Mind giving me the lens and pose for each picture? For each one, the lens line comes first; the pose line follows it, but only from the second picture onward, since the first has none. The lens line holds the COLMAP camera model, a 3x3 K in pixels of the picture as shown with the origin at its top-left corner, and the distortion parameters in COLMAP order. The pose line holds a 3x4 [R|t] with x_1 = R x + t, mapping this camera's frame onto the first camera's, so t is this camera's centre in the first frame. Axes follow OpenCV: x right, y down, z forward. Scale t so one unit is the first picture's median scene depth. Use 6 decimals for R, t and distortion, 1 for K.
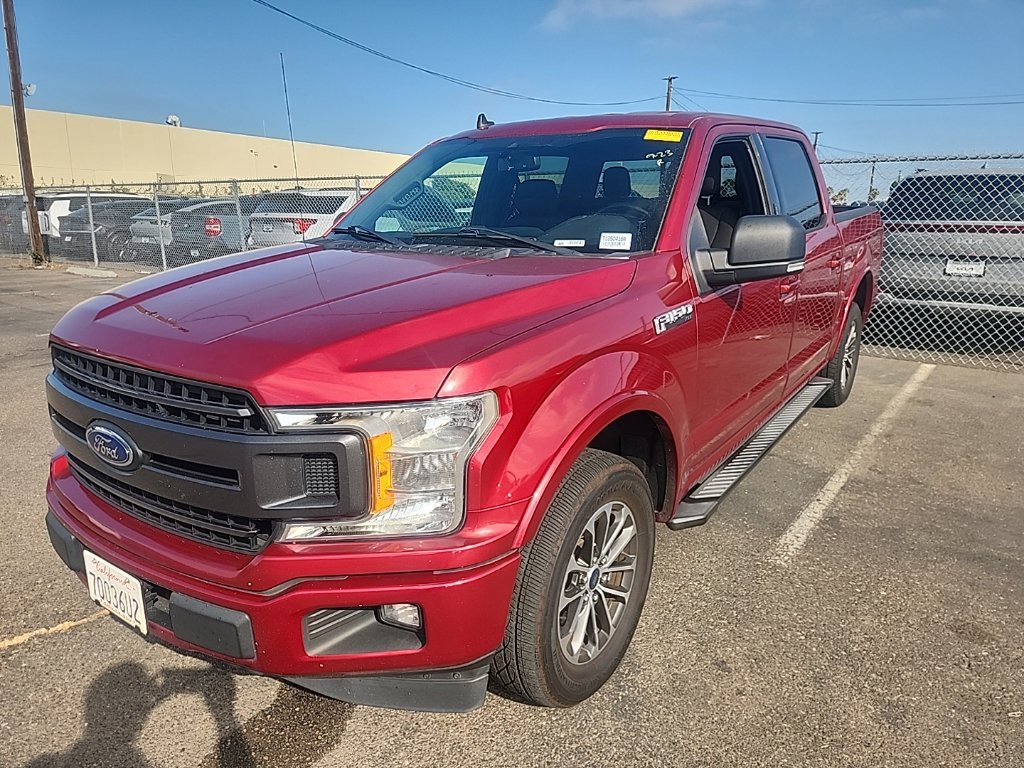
lens RADIAL K [[707.7, 0, 512.0], [0, 707.7, 384.0], [0, 0, 1]] dist [0.044586, -0.035791]
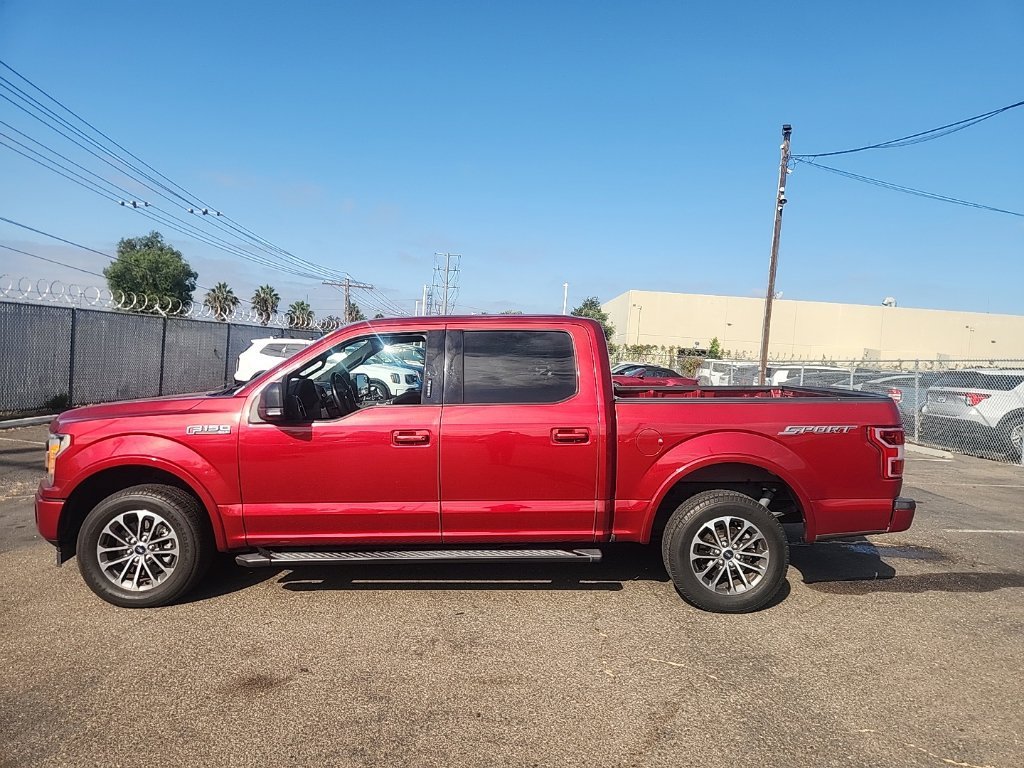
lens RADIAL K [[707.7, 0, 512.0], [0, 707.7, 384.0], [0, 0, 1]] dist [0.044586, -0.035791]
pose [[0.616638, 0.053297, -0.785441, 0.121043], [-0.234024, 0.965013, -0.118247, 0.050535], [0.751658, 0.256727, 0.607537, -0.208816]]
